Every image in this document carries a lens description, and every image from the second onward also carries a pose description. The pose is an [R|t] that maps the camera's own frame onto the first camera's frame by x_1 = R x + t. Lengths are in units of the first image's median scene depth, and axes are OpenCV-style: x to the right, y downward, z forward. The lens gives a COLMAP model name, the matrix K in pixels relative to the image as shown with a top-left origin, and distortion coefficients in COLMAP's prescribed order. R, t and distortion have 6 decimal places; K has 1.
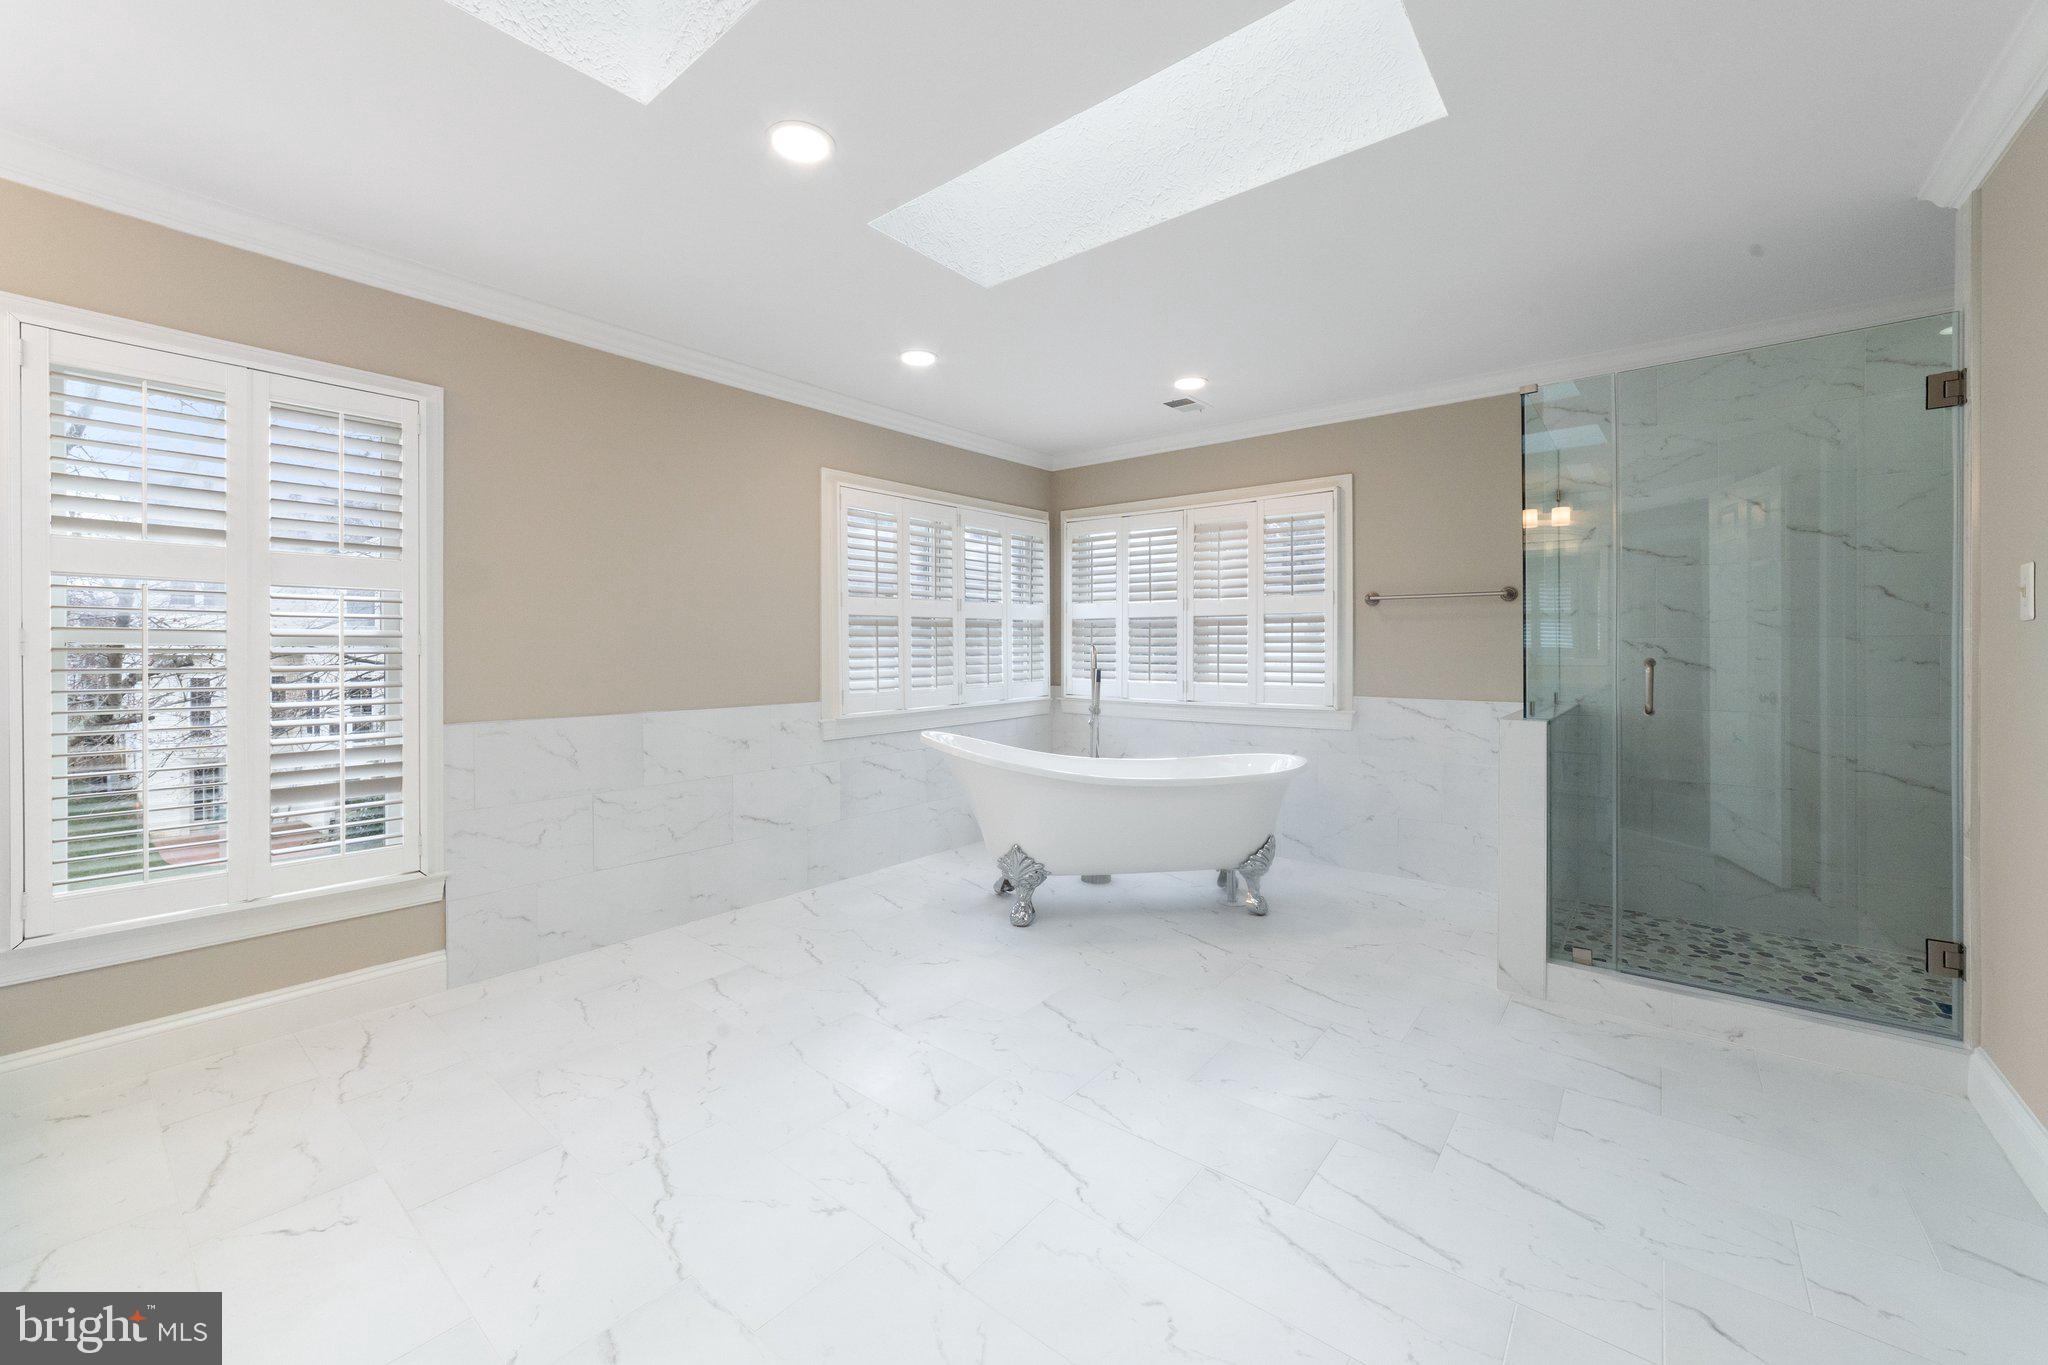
lens RADIAL K [[794.7, 0, 1003.1], [0, 794.7, 651.3], [0, 0, 1]] dist [-0.019937, 0.005062]
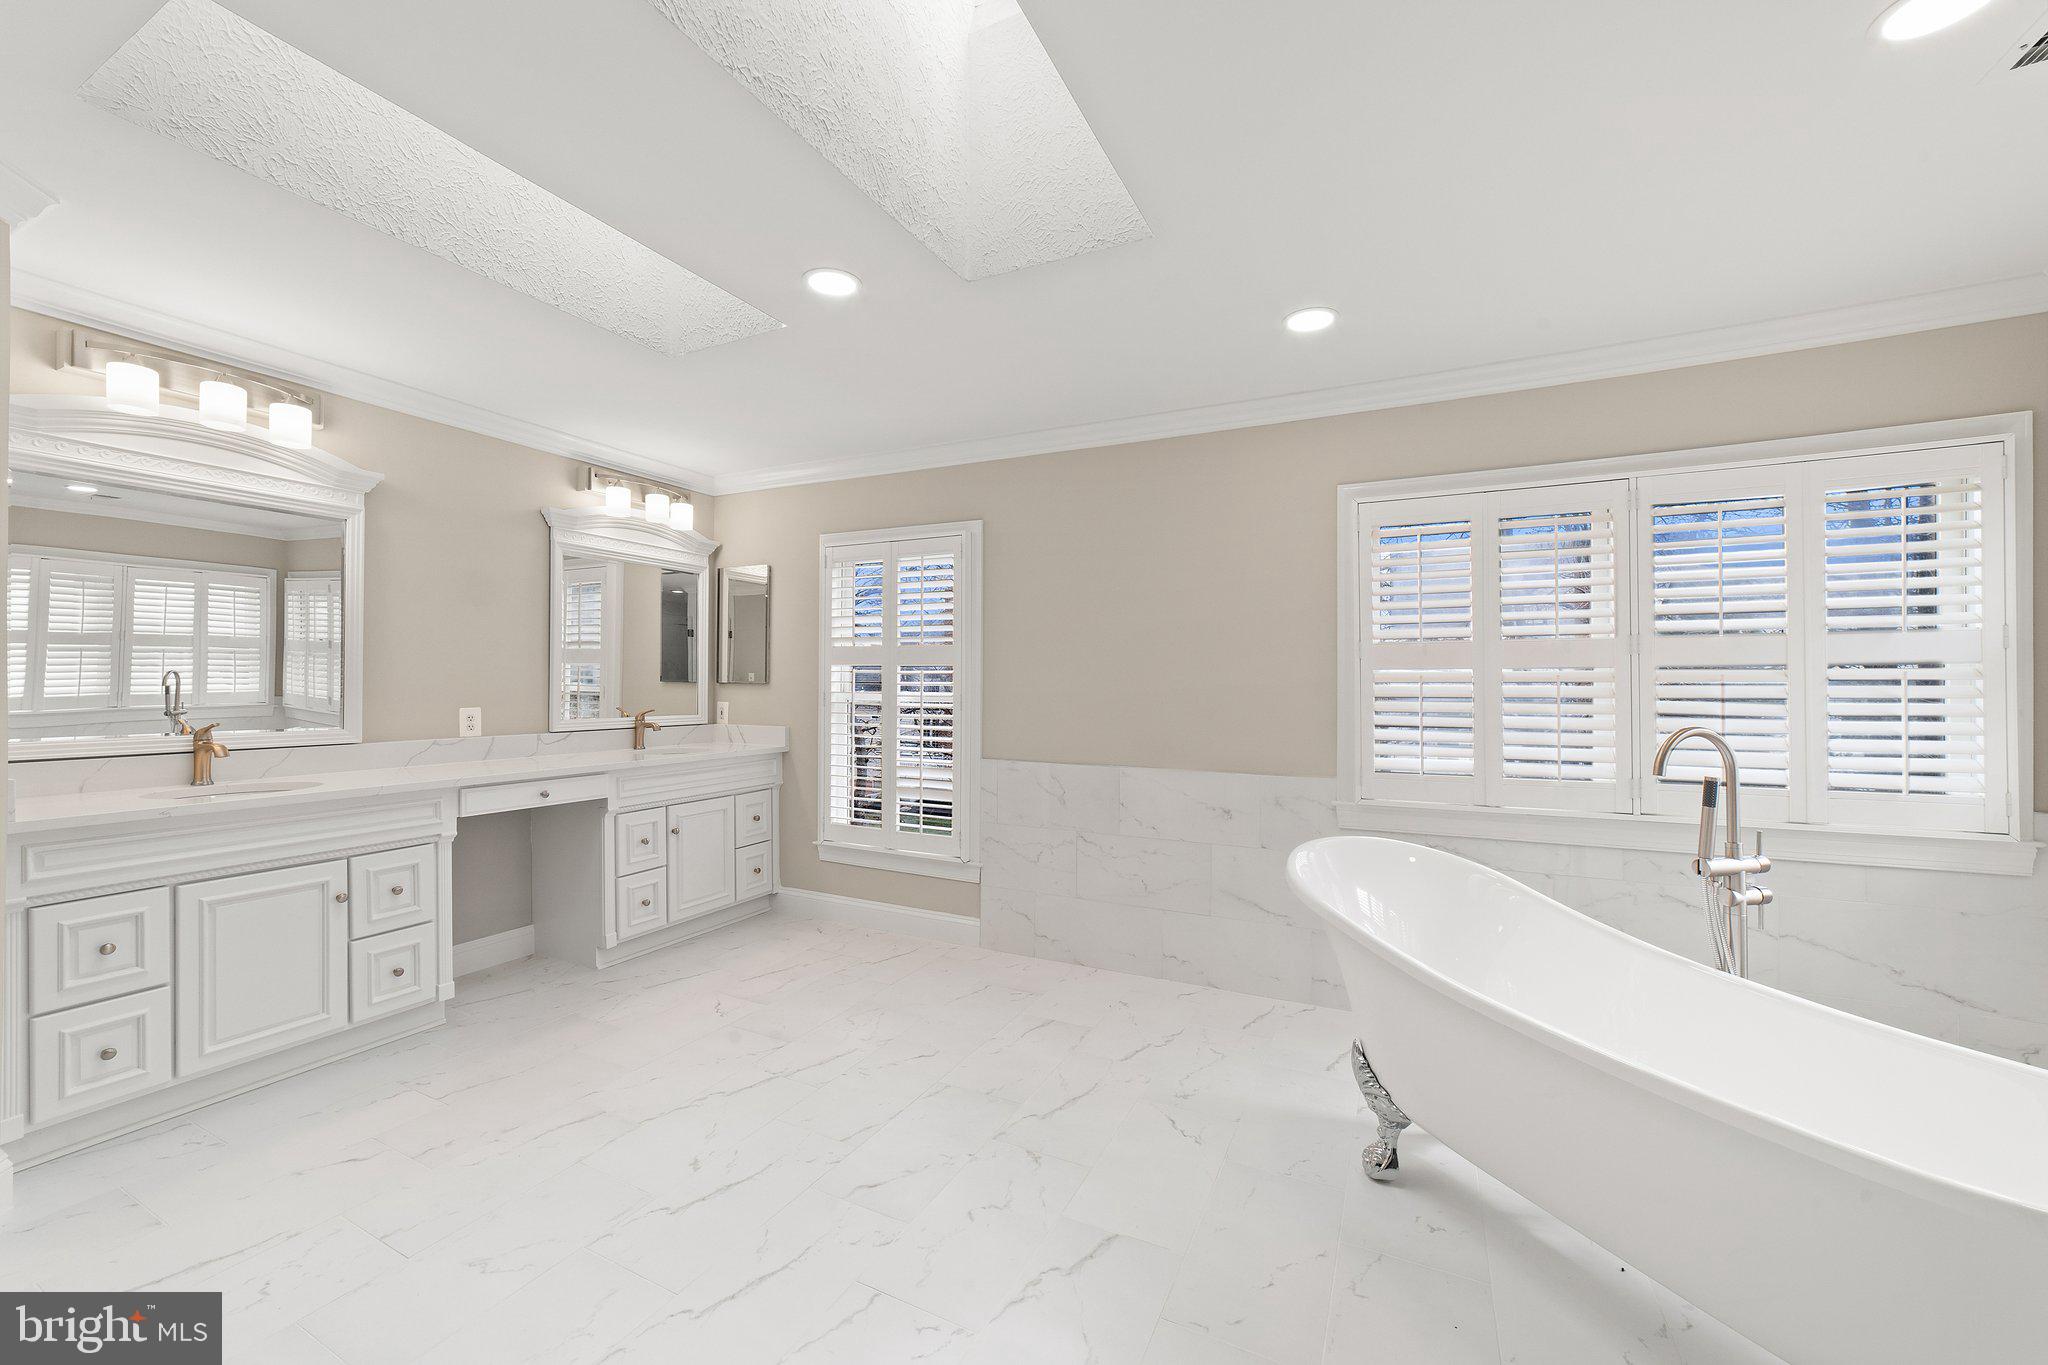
lens RADIAL K [[794.7, 0, 1014.3], [0, 794.7, 683.6], [0, 0, 1]] dist [-0.019937, 0.005062]
pose [[0.232834, 0.000985, -0.972516, 0.562431], [-0.012667, 0.999918, -0.002020, -0.031342], [0.972434, 0.012789, 0.232827, 0.597420]]
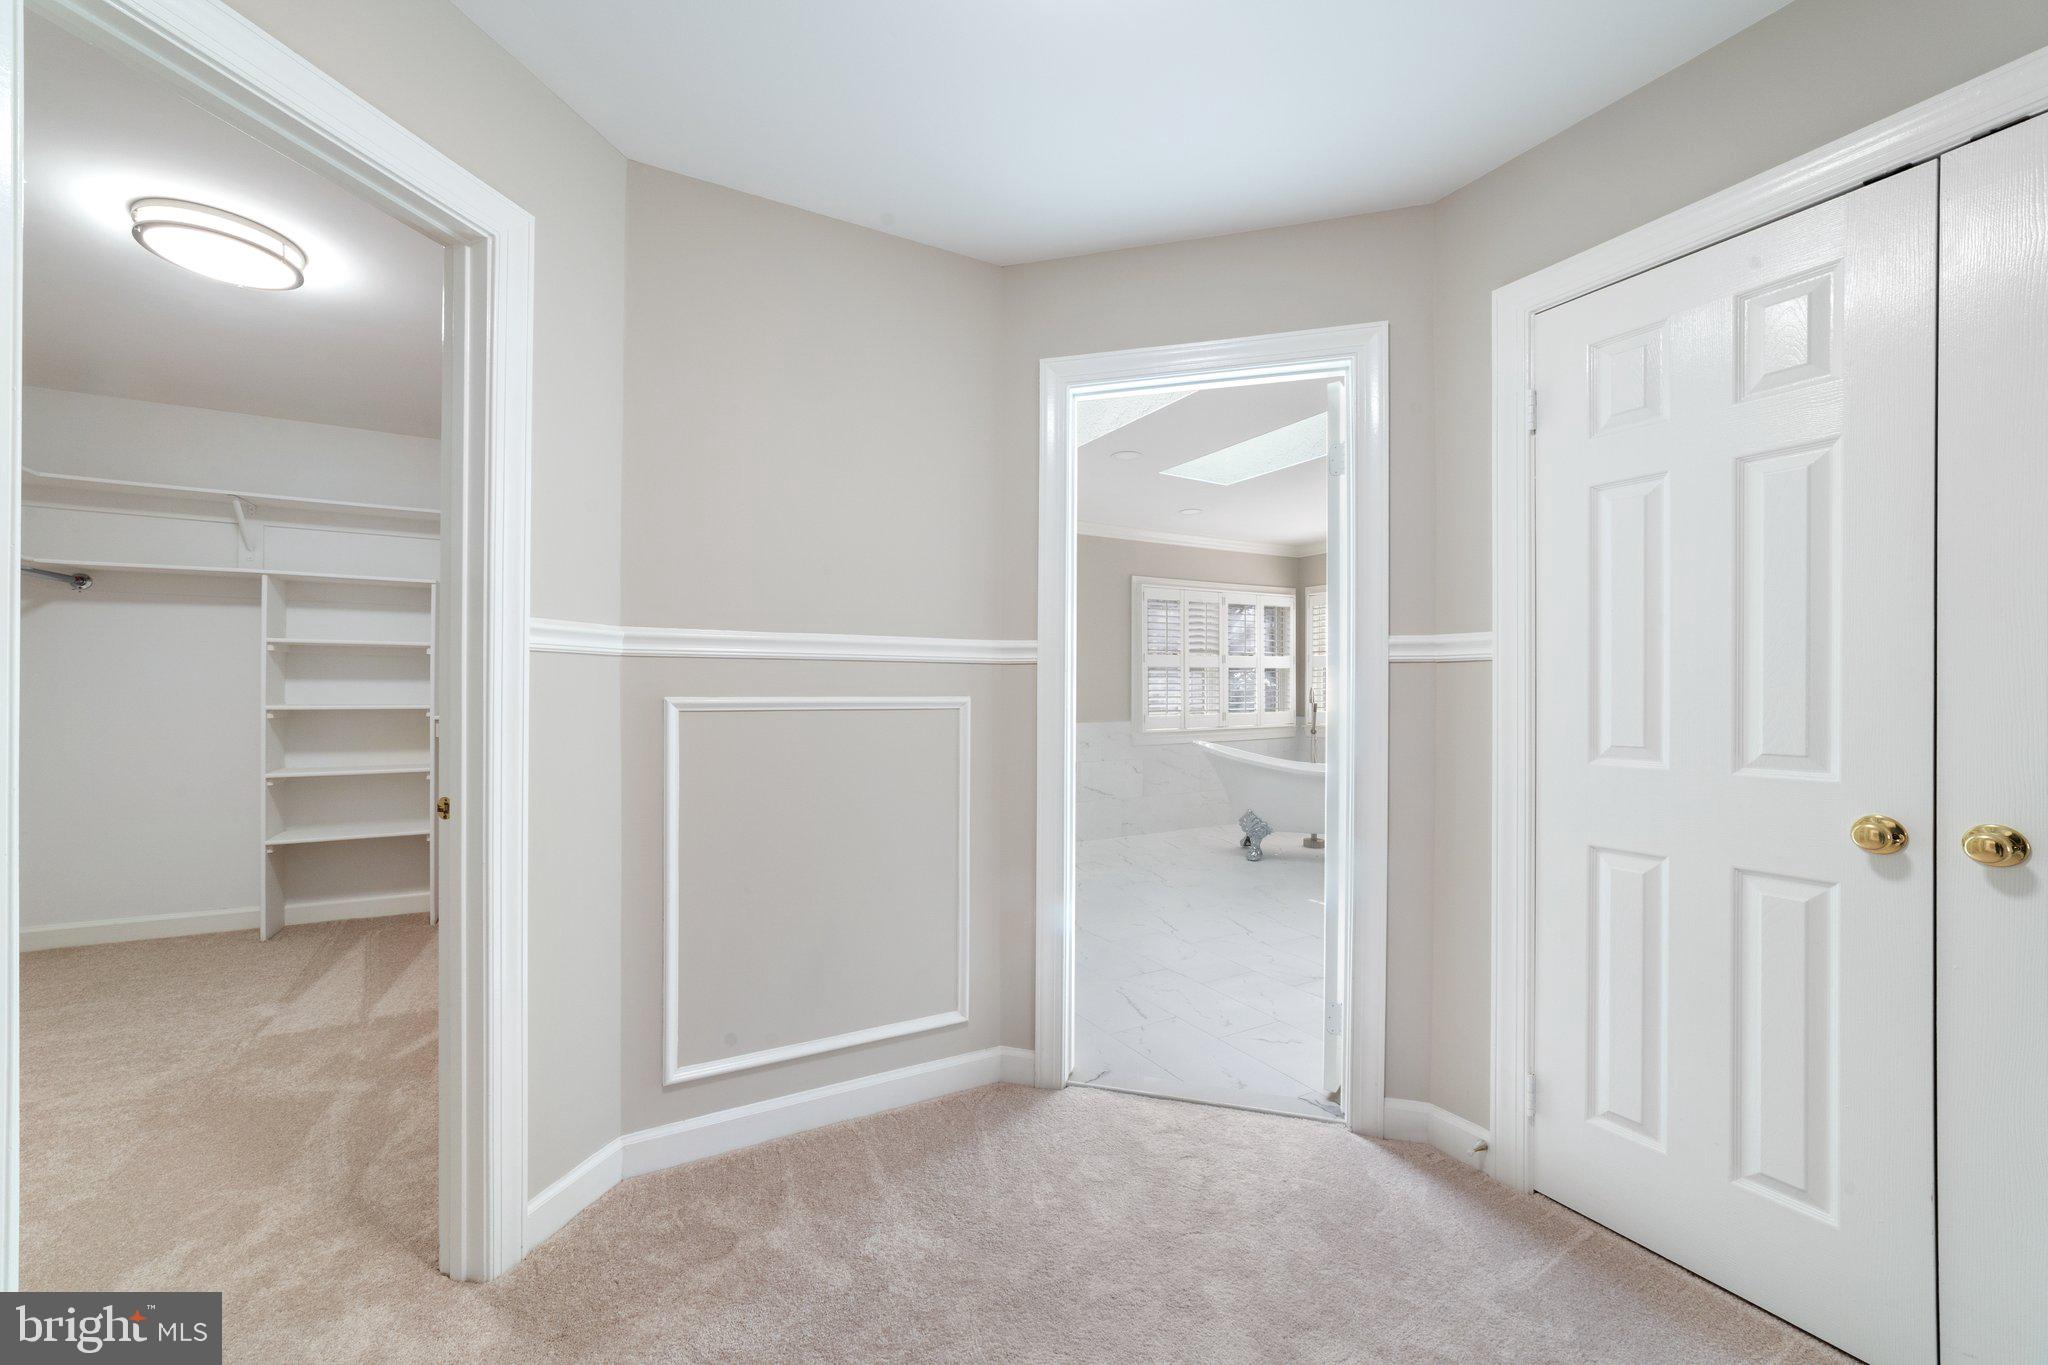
lens RADIAL K [[794.7, 0, 1014.2], [0, 794.7, 676.7], [0, 0, 1]] dist [-0.019937, 0.005062]
pose [[0.936710, 0.004629, -0.350074, 0.131593], [-0.010389, 0.999840, -0.014576, 0.000479], [0.349951, 0.017290, 0.936608, -0.696183]]
